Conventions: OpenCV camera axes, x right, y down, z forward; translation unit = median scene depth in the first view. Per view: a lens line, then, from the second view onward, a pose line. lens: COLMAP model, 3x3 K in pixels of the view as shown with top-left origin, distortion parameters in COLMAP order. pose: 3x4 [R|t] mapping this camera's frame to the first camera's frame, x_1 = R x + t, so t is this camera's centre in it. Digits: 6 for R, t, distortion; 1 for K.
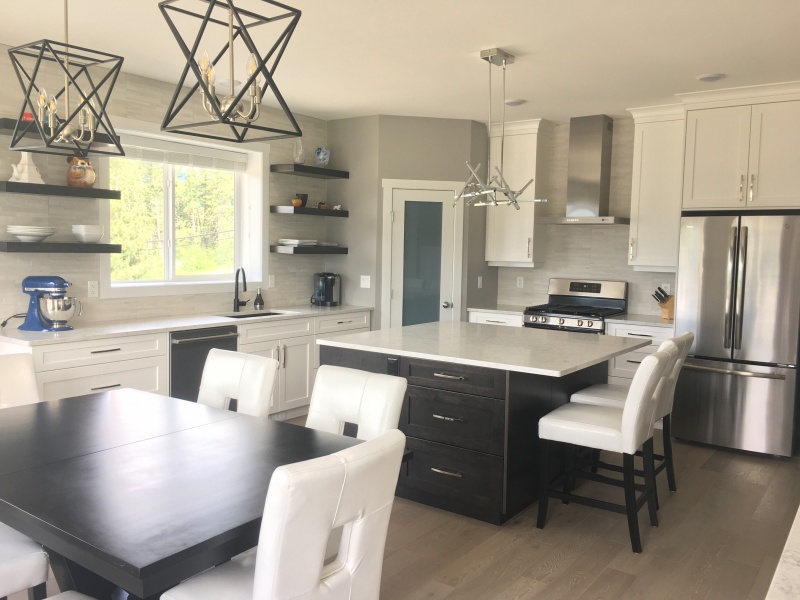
lens RADIAL K [[678.1, 0, 397.3], [0, 678.1, 297.1], [0, 0, 1]] dist [0.067300, -0.086328]
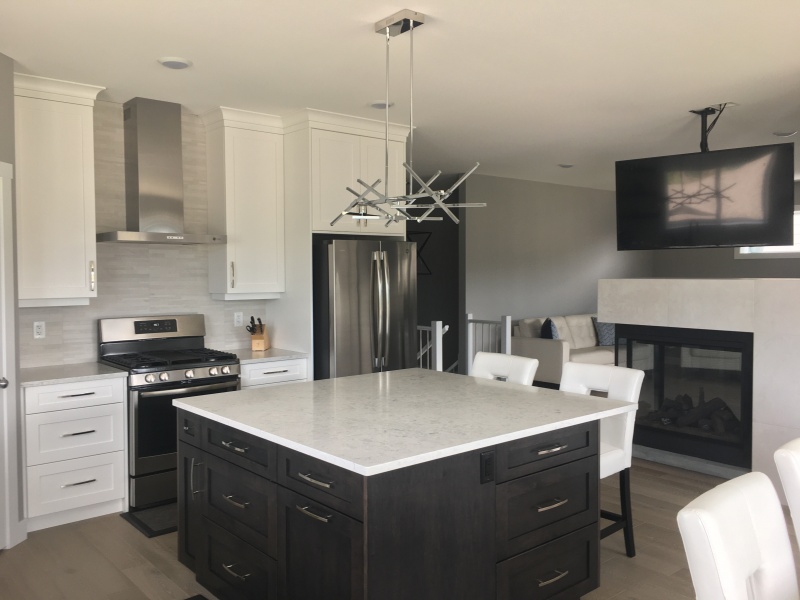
lens RADIAL K [[678.1, 0, 397.5], [0, 678.1, 297.3], [0, 0, 1]] dist [0.067300, -0.086328]
pose [[0.236500, -0.055171, 0.970064, -0.411551], [0.082188, 0.995944, 0.036606, -0.054662], [-0.968149, 0.071071, 0.240075, 0.583580]]
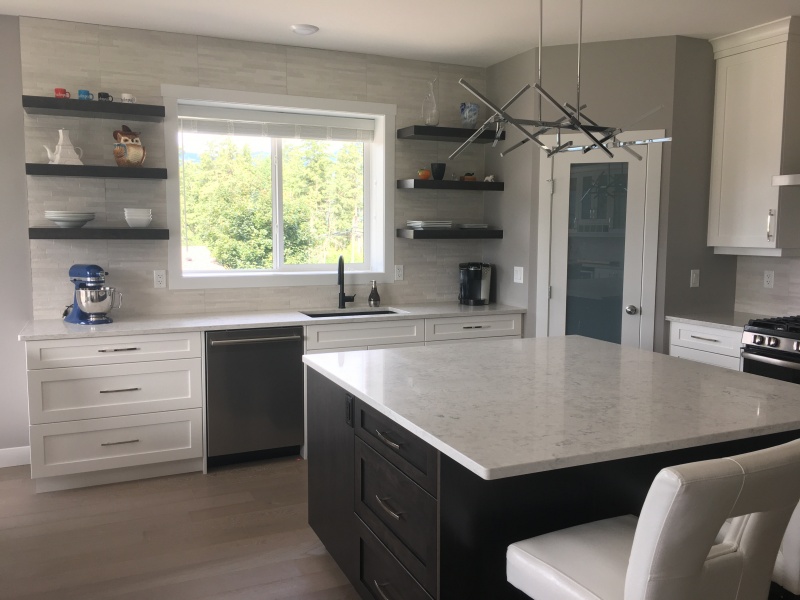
lens RADIAL K [[678.1, 0, 401.5], [0, 678.1, 295.9], [0, 0, 1]] dist [0.067300, -0.086328]
pose [[0.865304, 0.033128, -0.500151, 0.231738], [-0.024396, 0.999414, 0.023991, -0.014939], [0.500653, -0.008558, 0.865606, 0.293043]]
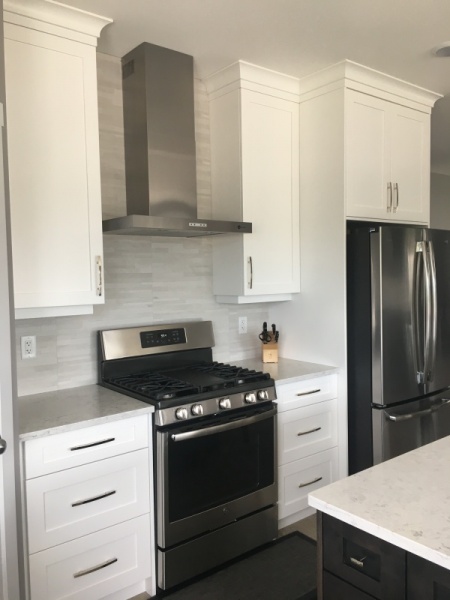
lens RADIAL K [[508.6, 0, 225.4], [0, 508.6, 299.9], [0, 0, 1]] dist [0.067300, -0.086328]
pose [[0.266925, -0.073677, 0.960897, -0.152517], [0.095624, 0.994178, 0.049666, -0.068485], [-0.958961, 0.078627, 0.272416, 0.858751]]
